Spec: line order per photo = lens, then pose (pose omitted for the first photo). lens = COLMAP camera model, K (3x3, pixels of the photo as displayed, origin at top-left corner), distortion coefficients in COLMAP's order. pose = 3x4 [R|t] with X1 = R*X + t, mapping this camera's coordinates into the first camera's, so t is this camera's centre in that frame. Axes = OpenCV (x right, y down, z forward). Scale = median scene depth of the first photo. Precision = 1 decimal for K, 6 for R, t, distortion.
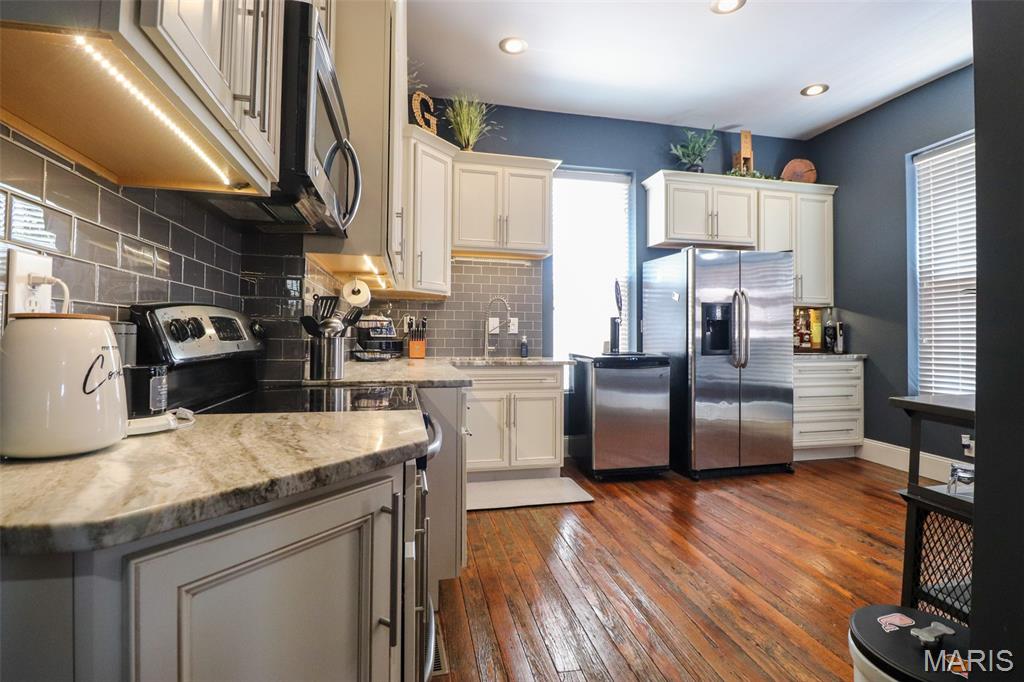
lens RADIAL K [[478.2, 0, 516.9], [0, 478.2, 329.2], [0, 0, 1]] dist [0.000816, -0.014045]
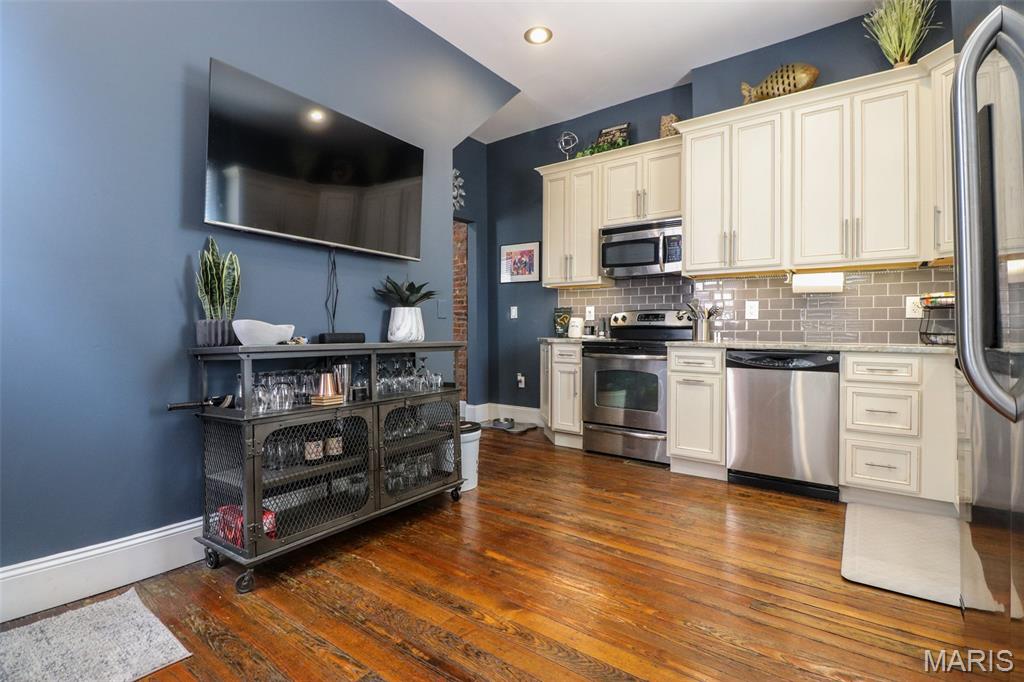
lens RADIAL K [[478.2, 0, 516.9], [0, 478.2, 329.2], [0, 0, 1]] dist [0.000816, -0.014045]
pose [[-0.761321, -0.016270, -0.648172, 0.751049], [-0.000715, 0.999706, -0.024254, 0.052057], [0.648375, -0.018002, -0.761108, 1.045742]]
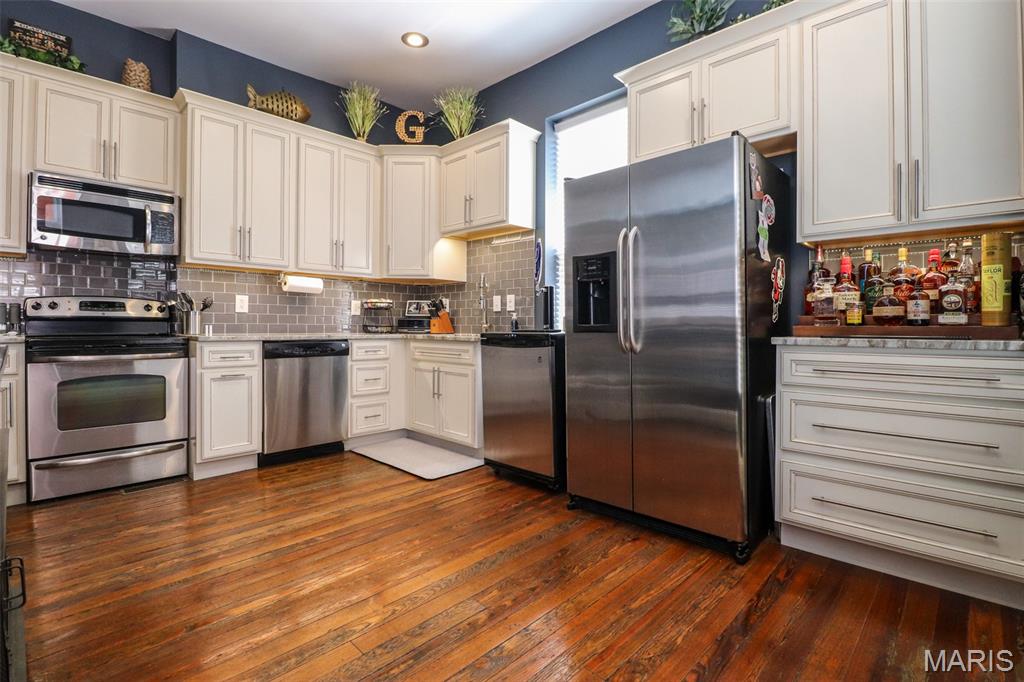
lens RADIAL K [[478.2, 0, 516.9], [0, 478.2, 329.2], [0, 0, 1]] dist [0.000816, -0.014045]
pose [[0.550241, 0.001156, -0.835005, 0.924527], [0.014550, 0.999834, 0.010972, 0.040341], [0.834879, -0.018187, 0.550133, 0.541605]]
